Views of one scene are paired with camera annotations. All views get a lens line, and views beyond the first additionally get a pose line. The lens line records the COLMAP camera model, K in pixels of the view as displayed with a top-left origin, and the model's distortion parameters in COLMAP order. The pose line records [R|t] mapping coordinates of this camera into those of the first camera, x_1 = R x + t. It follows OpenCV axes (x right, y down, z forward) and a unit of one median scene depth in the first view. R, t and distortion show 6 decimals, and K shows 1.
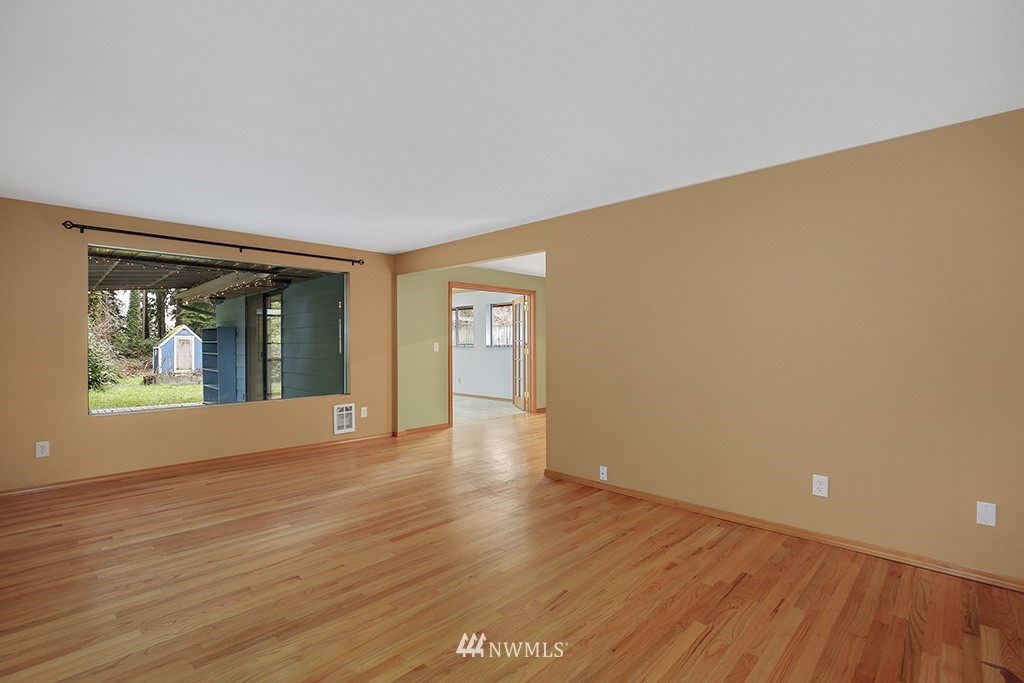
lens RADIAL K [[476.7, 0, 518.4], [0, 476.7, 338.8], [0, 0, 1]] dist [-0.020693, 0.000762]
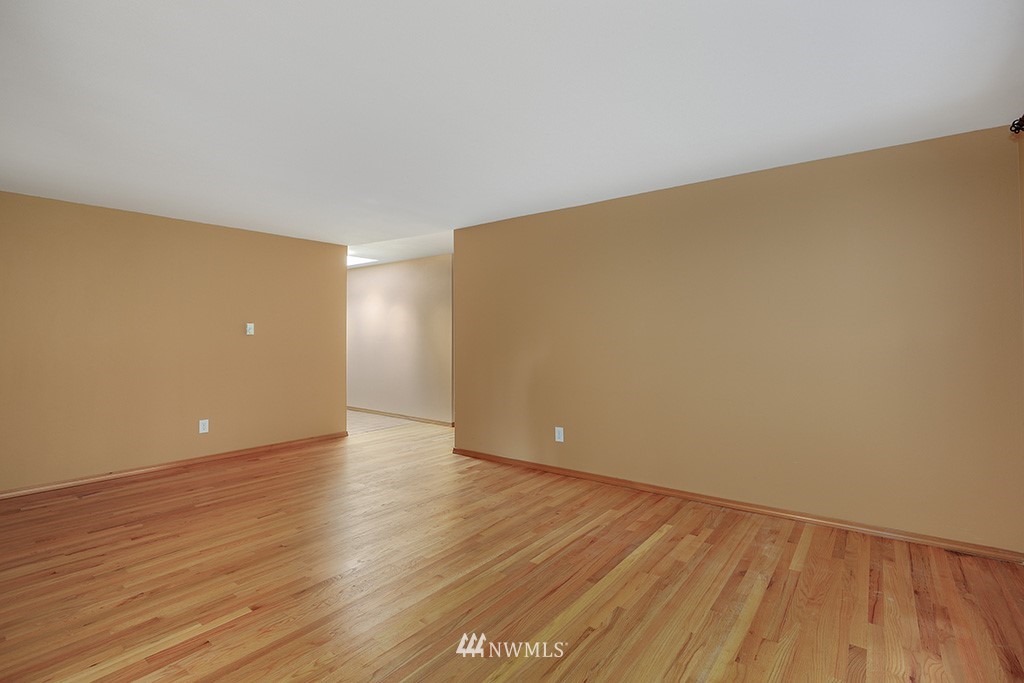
lens RADIAL K [[476.7, 0, 518.4], [0, 476.7, 338.8], [0, 0, 1]] dist [-0.020693, 0.000762]
pose [[-0.993526, 0.008304, -0.113300, -0.323098], [0.008422, 0.999964, -0.000564, 0.009677], [0.113291, -0.001514, -0.993561, 1.583707]]
